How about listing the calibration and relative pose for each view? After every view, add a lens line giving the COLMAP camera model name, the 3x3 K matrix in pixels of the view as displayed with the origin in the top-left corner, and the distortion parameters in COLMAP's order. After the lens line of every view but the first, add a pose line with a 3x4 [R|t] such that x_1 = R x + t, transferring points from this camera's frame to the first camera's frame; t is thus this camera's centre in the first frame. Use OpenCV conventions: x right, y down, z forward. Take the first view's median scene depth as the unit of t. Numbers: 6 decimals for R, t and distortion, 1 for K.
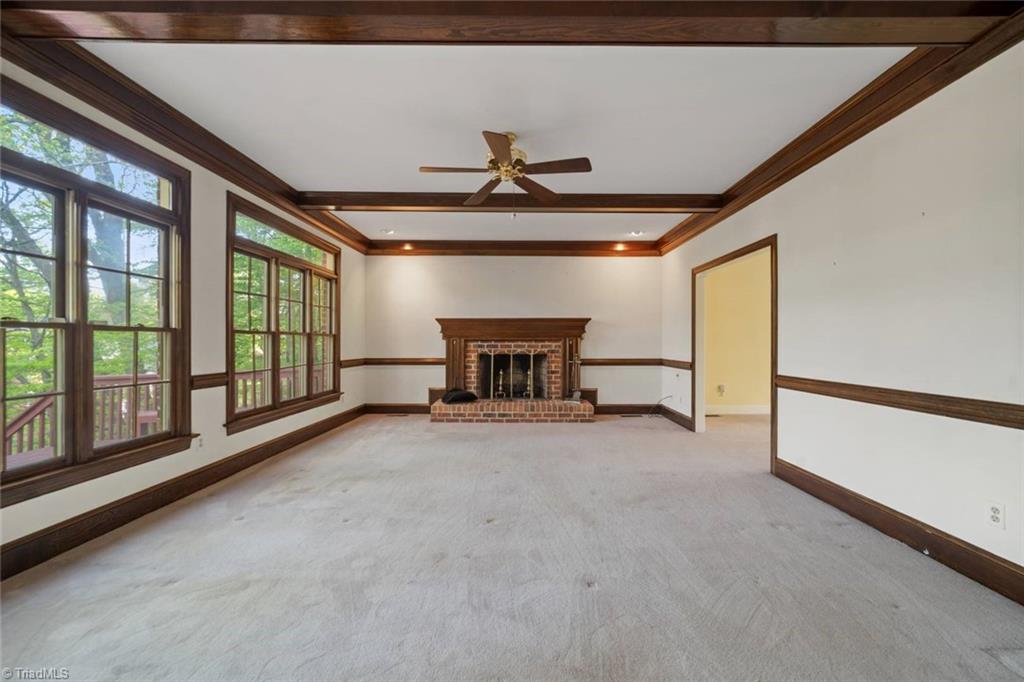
lens RADIAL K [[393.7, 0, 520.7], [0, 393.7, 344.2], [0, 0, 1]] dist [-0.014384, 0.004381]
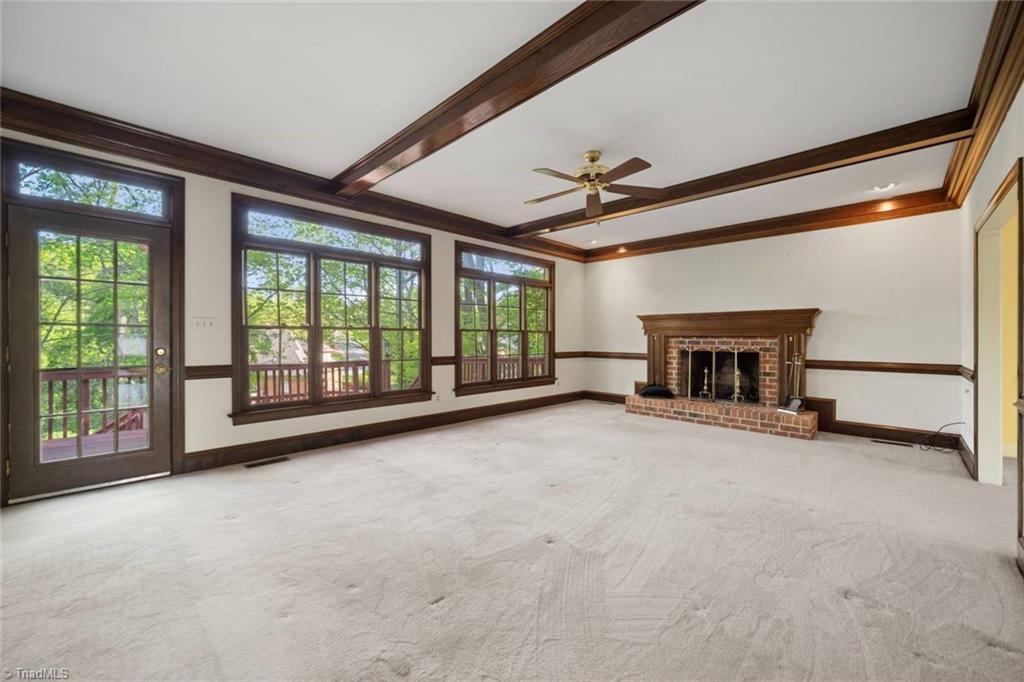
lens RADIAL K [[393.7, 0, 520.7], [0, 393.7, 344.2], [0, 0, 1]] dist [-0.014384, 0.004381]
pose [[0.718297, 0.016541, -0.695540, 0.311369], [-0.008545, 0.999852, 0.014953, -0.001452], [0.695684, -0.004798, 0.718332, 0.028074]]
